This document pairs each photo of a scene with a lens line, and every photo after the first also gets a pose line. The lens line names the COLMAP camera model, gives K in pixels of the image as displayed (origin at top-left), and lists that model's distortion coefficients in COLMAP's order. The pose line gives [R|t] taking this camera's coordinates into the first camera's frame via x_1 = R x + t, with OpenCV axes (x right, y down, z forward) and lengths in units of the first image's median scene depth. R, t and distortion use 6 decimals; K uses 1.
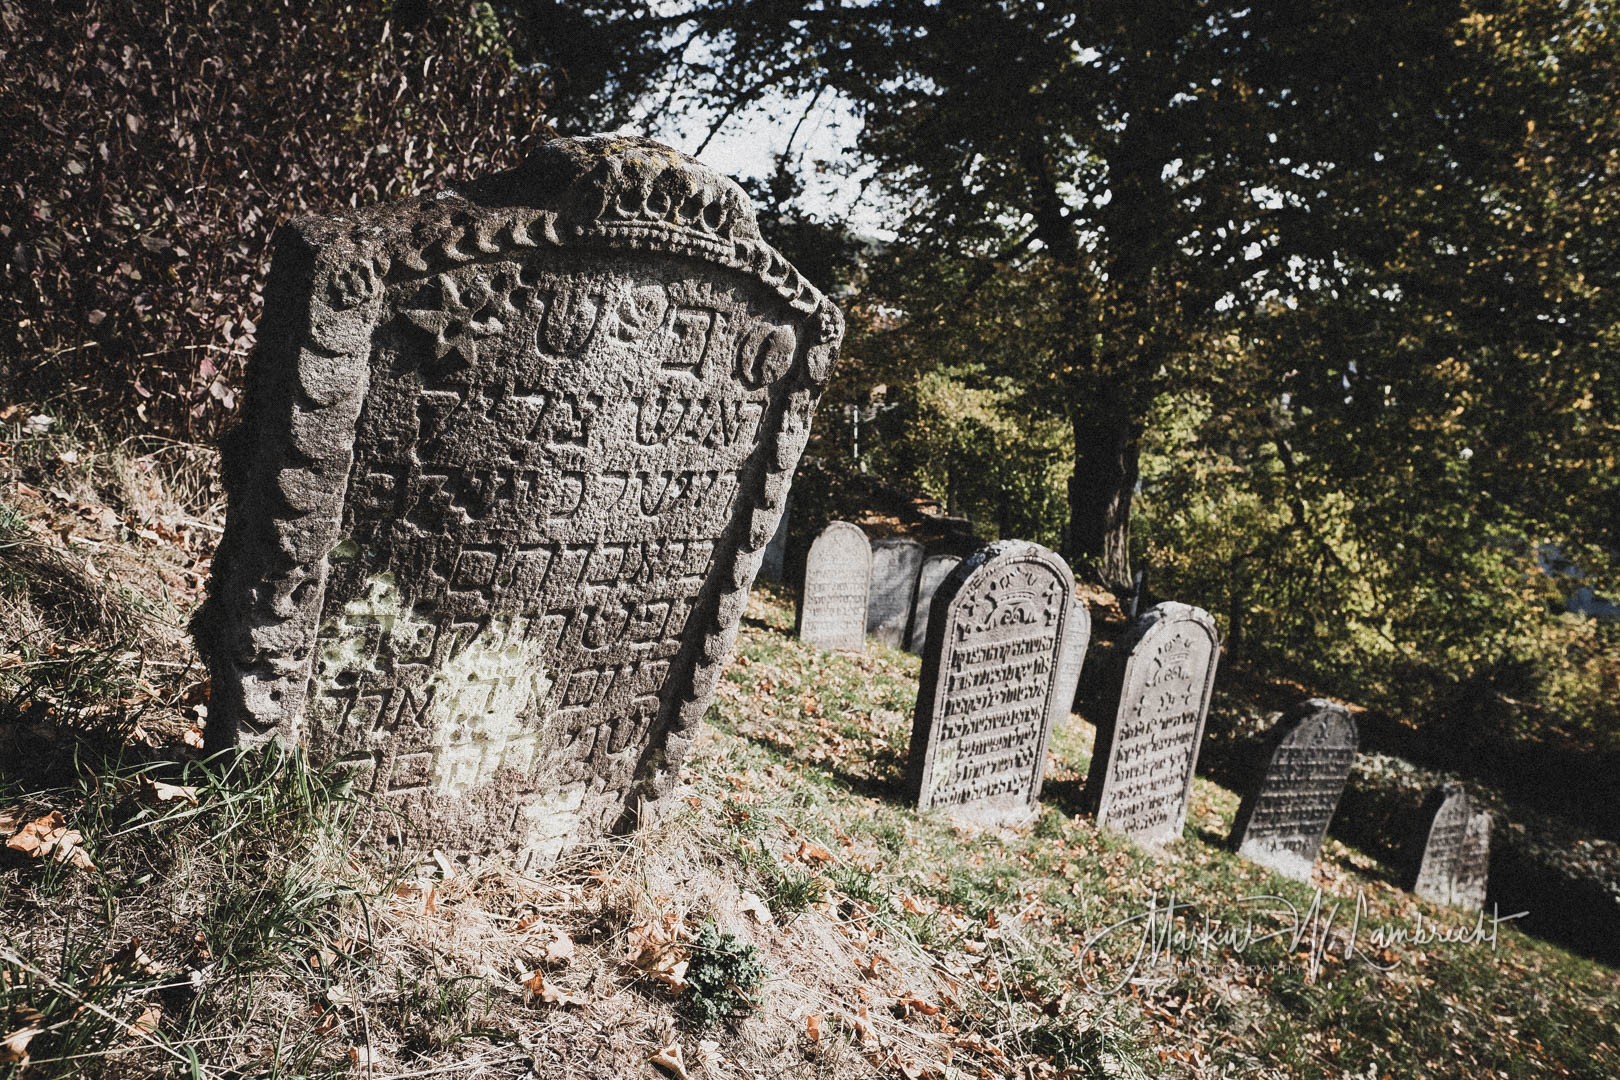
lens RADIAL K [[1128.1, 0, 810.0], [0, 1128.1, 540.0], [0, 0, 1]] dist [-0.005361, 0.001100]
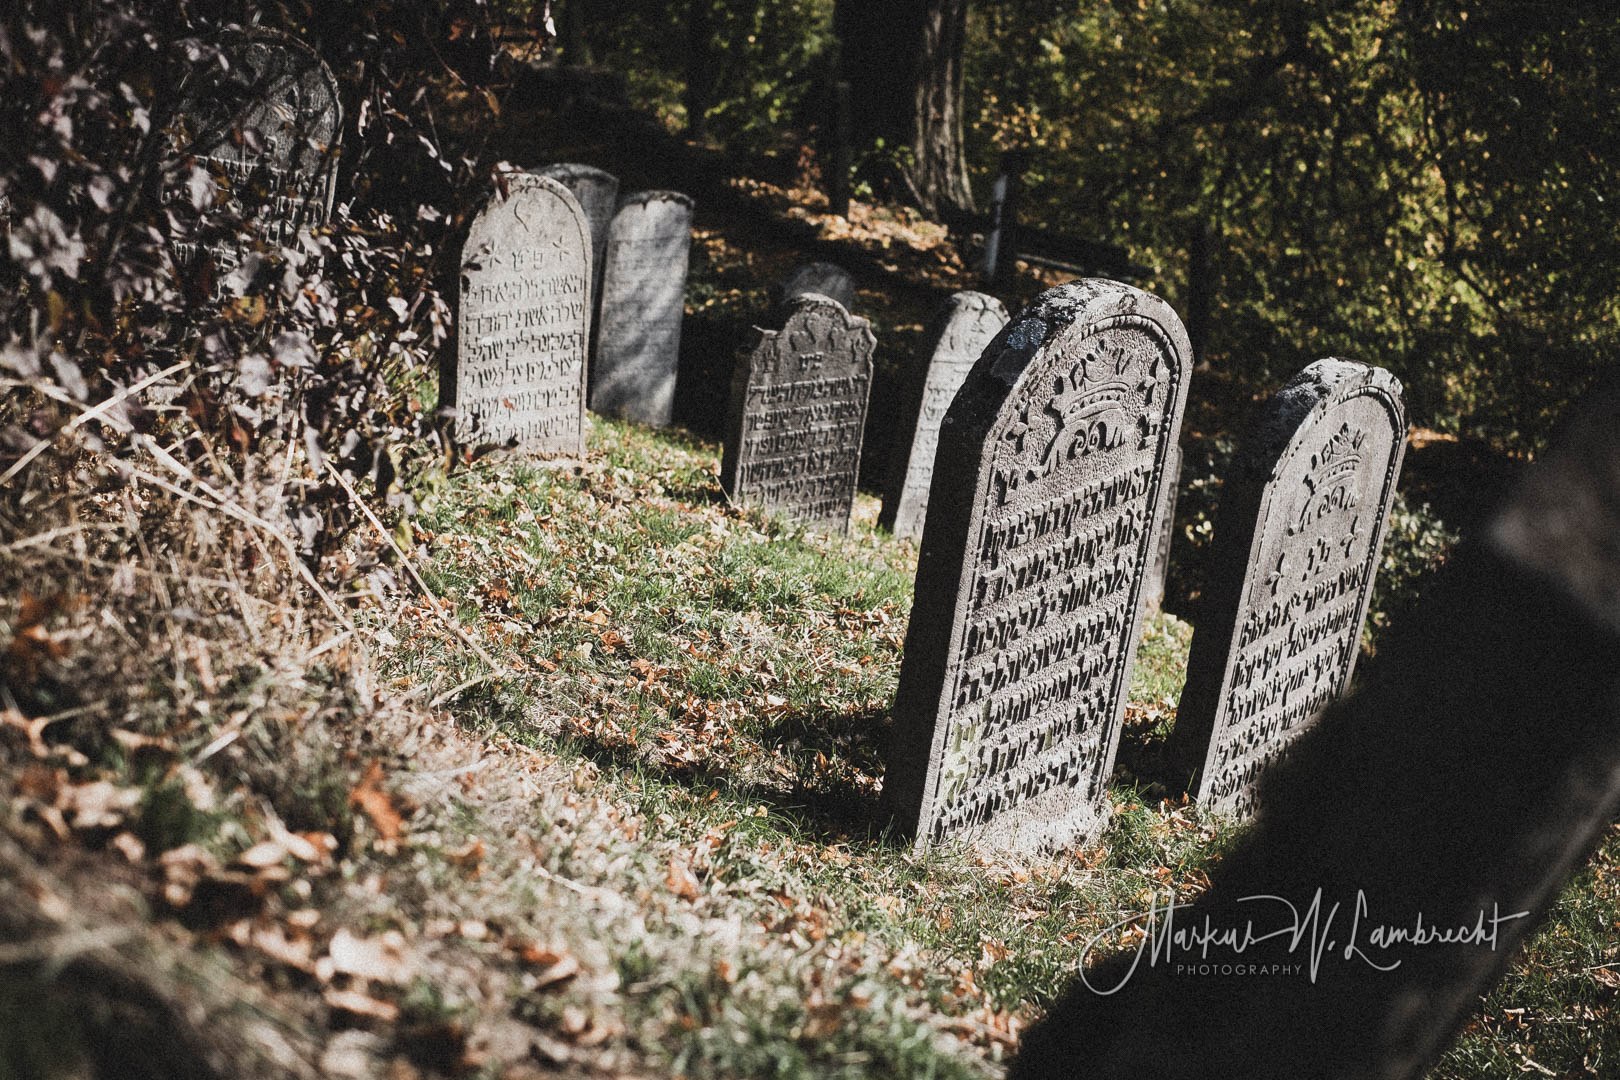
lens RADIAL K [[2485.2, 0, 810.0], [0, 2485.2, 540.0], [0, 0, 1]] dist [-0.020083, -0.002605]
pose [[0.970374, -0.083653, 0.226665, -0.172168], [0.041937, 0.982225, 0.182964, -0.086188], [-0.237942, -0.168038, 0.956633, 0.009992]]
